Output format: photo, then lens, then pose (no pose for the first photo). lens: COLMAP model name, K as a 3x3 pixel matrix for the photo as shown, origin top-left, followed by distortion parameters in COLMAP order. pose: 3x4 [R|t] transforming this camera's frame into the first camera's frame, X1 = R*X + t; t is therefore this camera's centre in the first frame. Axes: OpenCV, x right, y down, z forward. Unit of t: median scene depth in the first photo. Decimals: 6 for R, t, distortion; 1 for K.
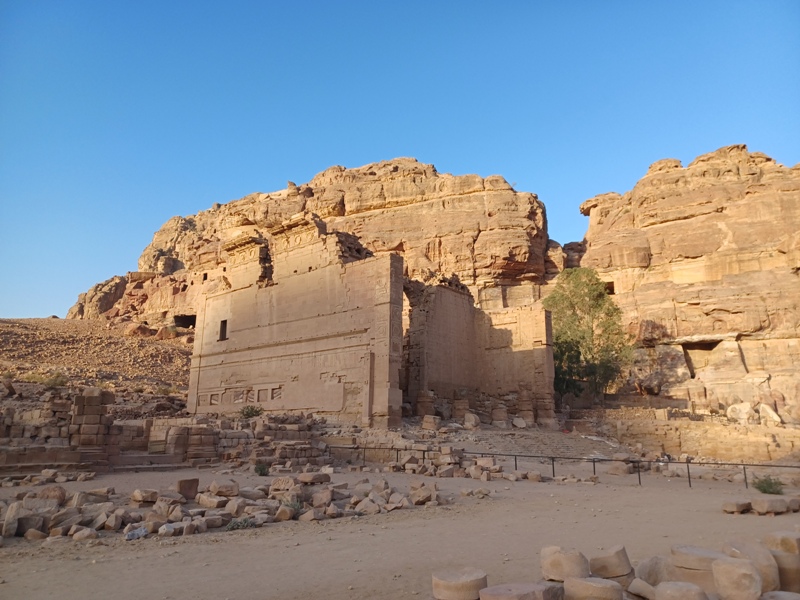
lens RADIAL K [[577.9, 0, 400.0], [0, 577.9, 300.0], [0, 0, 1]] dist [0.090882, -0.090246]
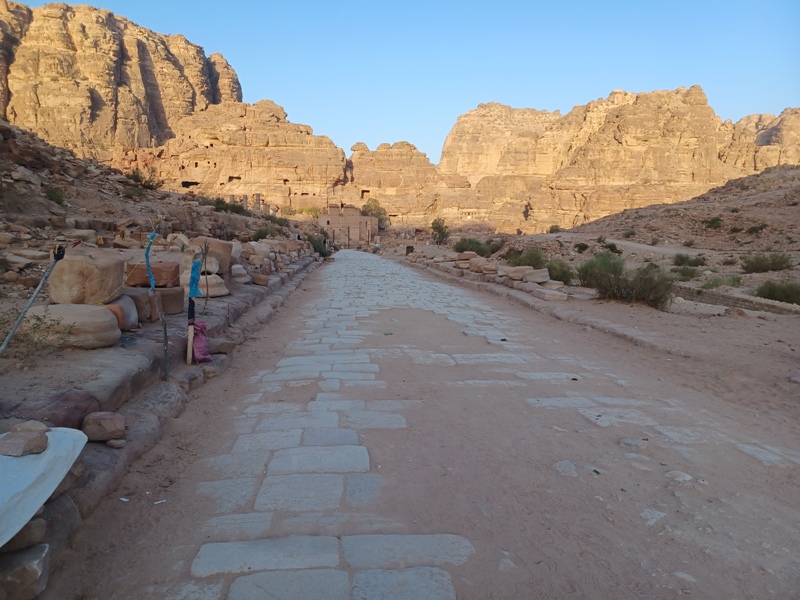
lens RADIAL K [[580.8, 0, 400.0], [0, 580.8, 300.0], [0, 0, 1]] dist [0.041199, 0.000741]
pose [[0.831272, -0.052408, 0.553389, -1.145138], [-0.145771, 0.940150, 0.308007, -0.423578], [-0.536411, -0.336706, 0.773881, -1.544836]]
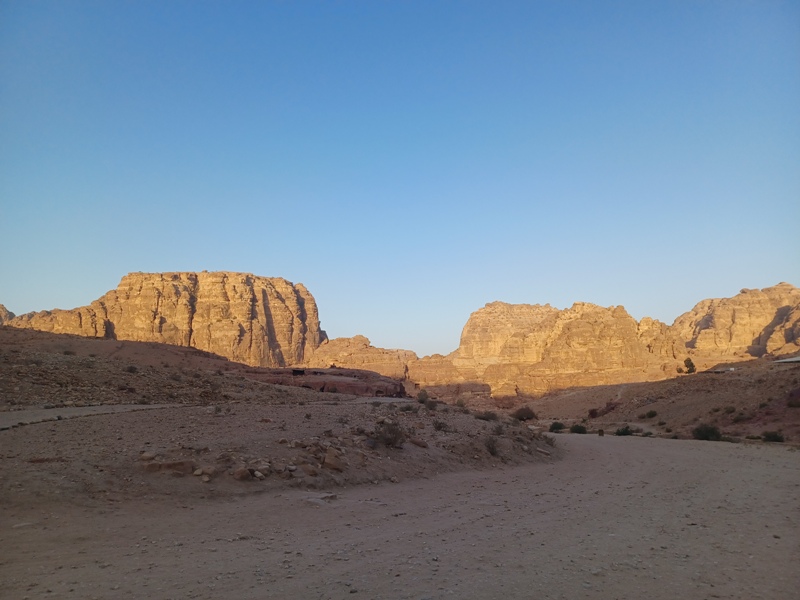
lens RADIAL K [[577.9, 0, 400.0], [0, 577.9, 300.0], [0, 0, 1]] dist [0.090882, -0.090246]
pose [[0.853405, 0.066679, 0.516966, -2.428124], [-0.100029, 0.994301, 0.036881, -0.914309], [-0.511561, -0.083186, 0.855211, -3.185055]]
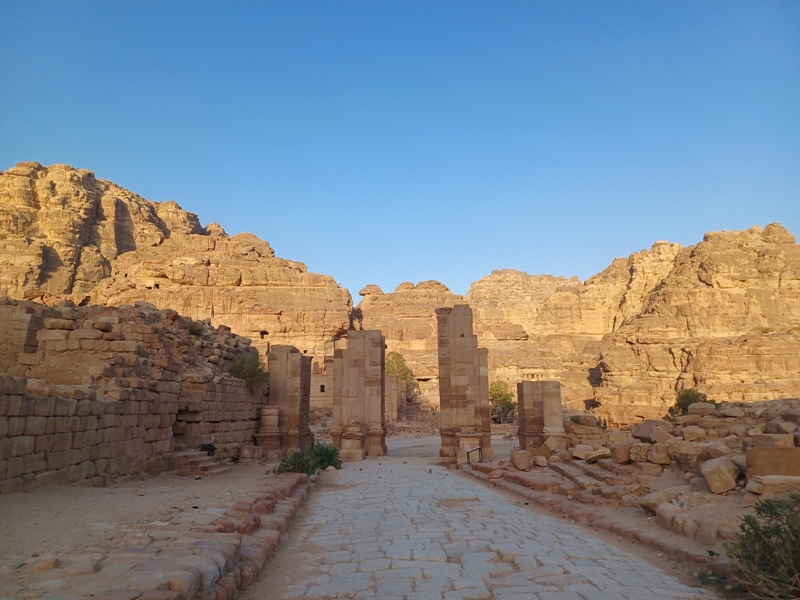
lens RADIAL K [[577.9, 0, 400.0], [0, 577.9, 300.0], [0, 0, 1]] dist [0.090882, -0.090246]
pose [[0.835640, 0.096151, 0.540797, -0.691432], [-0.120809, 0.992624, 0.010191, -0.203465], [-0.535828, -0.073849, 0.841091, -0.724185]]
